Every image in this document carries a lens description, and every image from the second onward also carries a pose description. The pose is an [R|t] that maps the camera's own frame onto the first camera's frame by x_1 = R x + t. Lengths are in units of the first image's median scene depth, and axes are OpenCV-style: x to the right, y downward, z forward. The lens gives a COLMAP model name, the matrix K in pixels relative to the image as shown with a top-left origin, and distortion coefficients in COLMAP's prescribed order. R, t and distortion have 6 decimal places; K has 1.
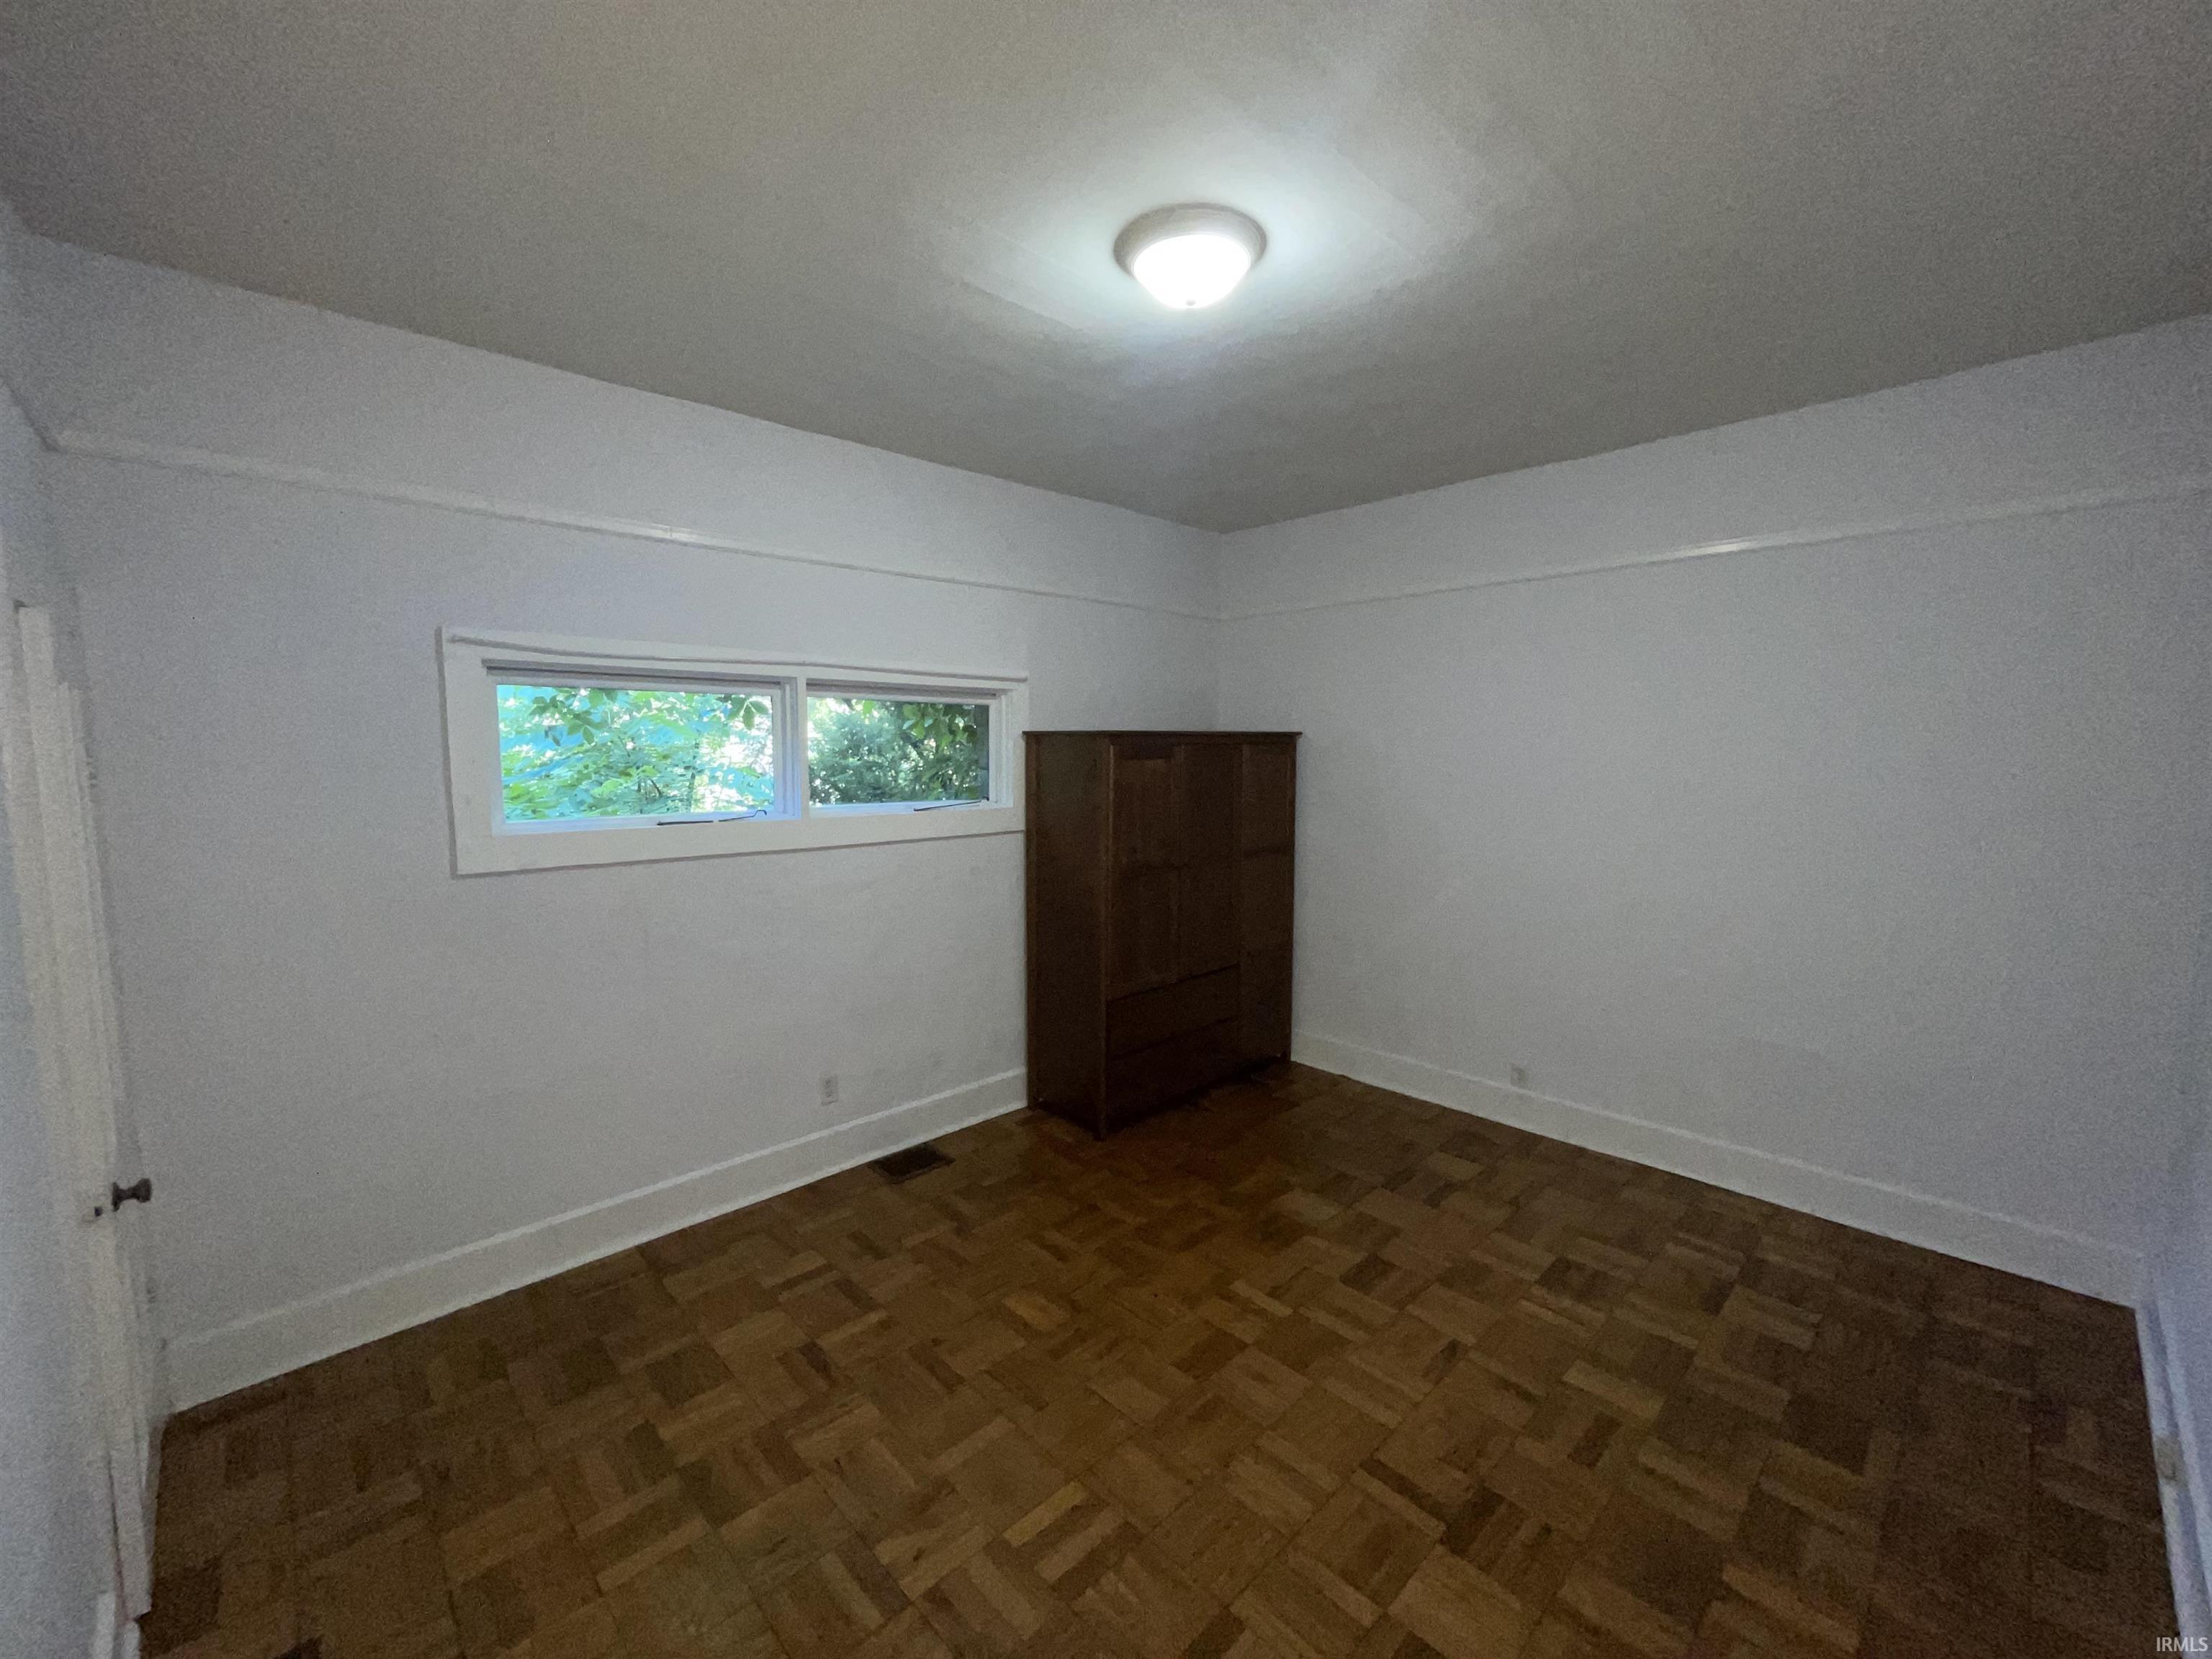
lens RADIAL K [[896.0, 0, 1106.0], [0, 896.0, 829.5], [0, 0, 1]] dist [0.001660, -0.002516]
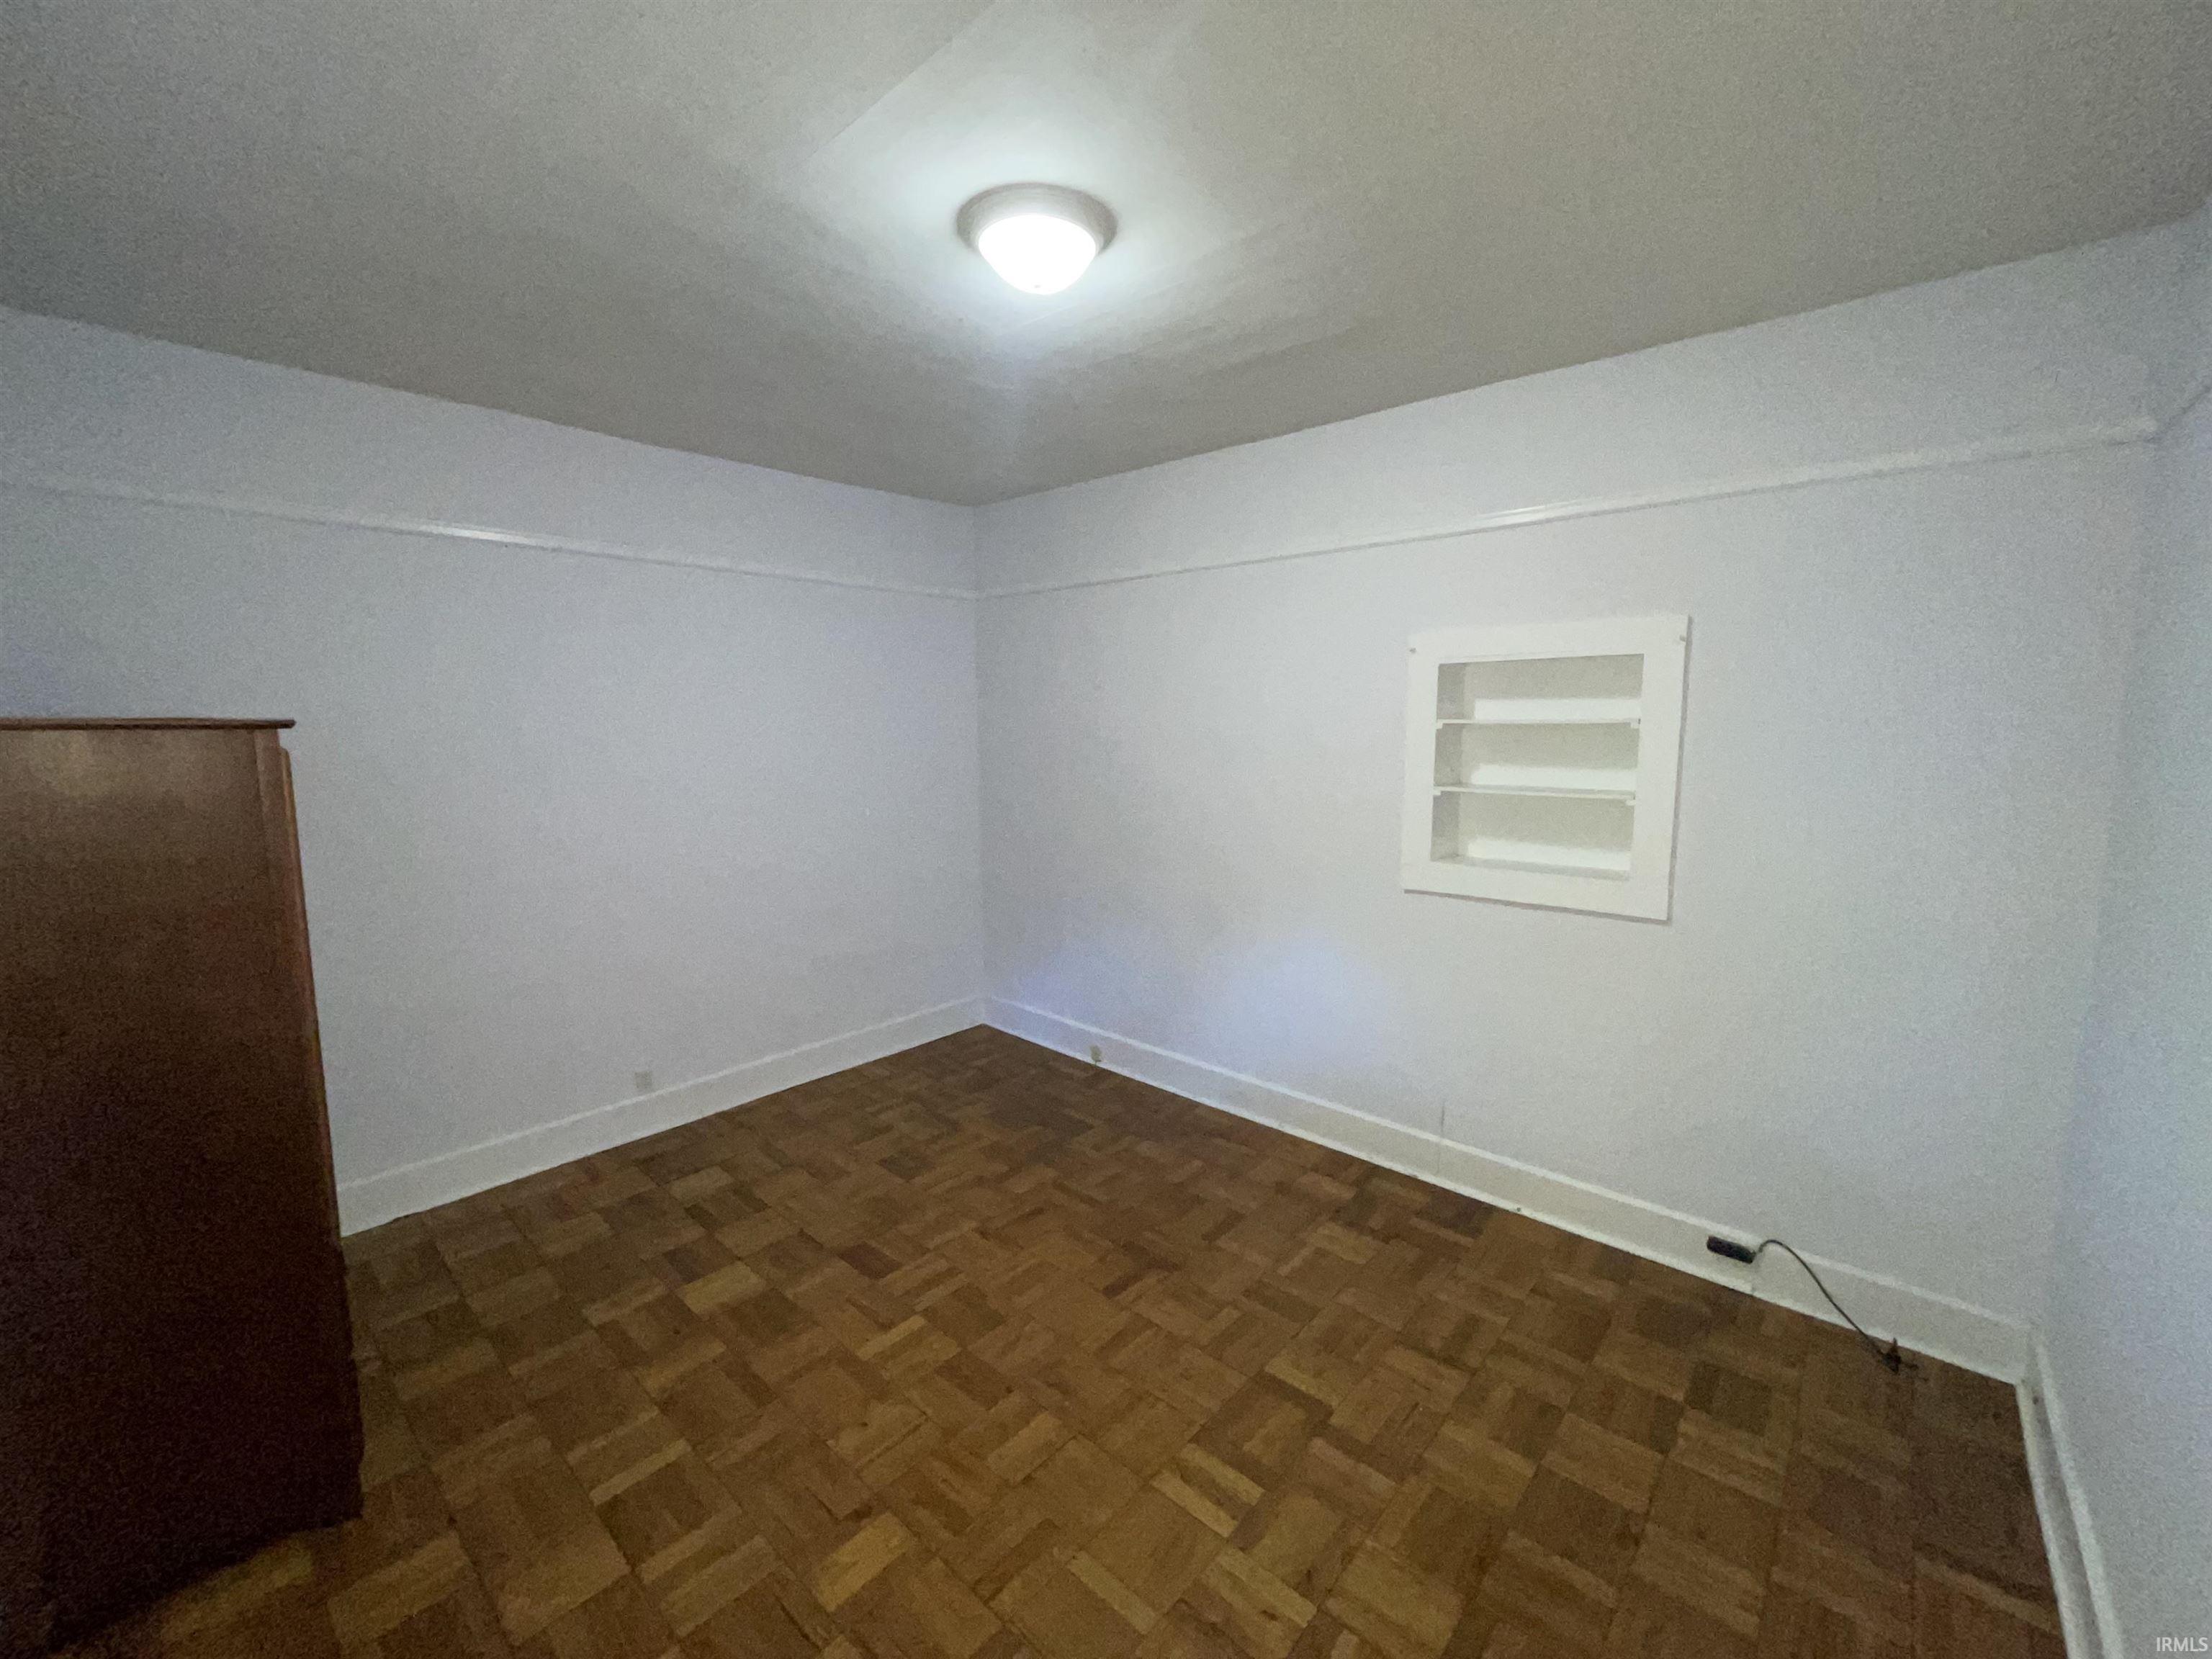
lens RADIAL K [[896.0, 0, 1106.0], [0, 896.0, 829.5], [0, 0, 1]] dist [0.001660, -0.002516]
pose [[-0.066832, -0.124798, 0.989929, -0.671756], [0.099302, 0.986389, 0.131056, -0.092531], [-0.992811, 0.107060, -0.053530, 0.742094]]
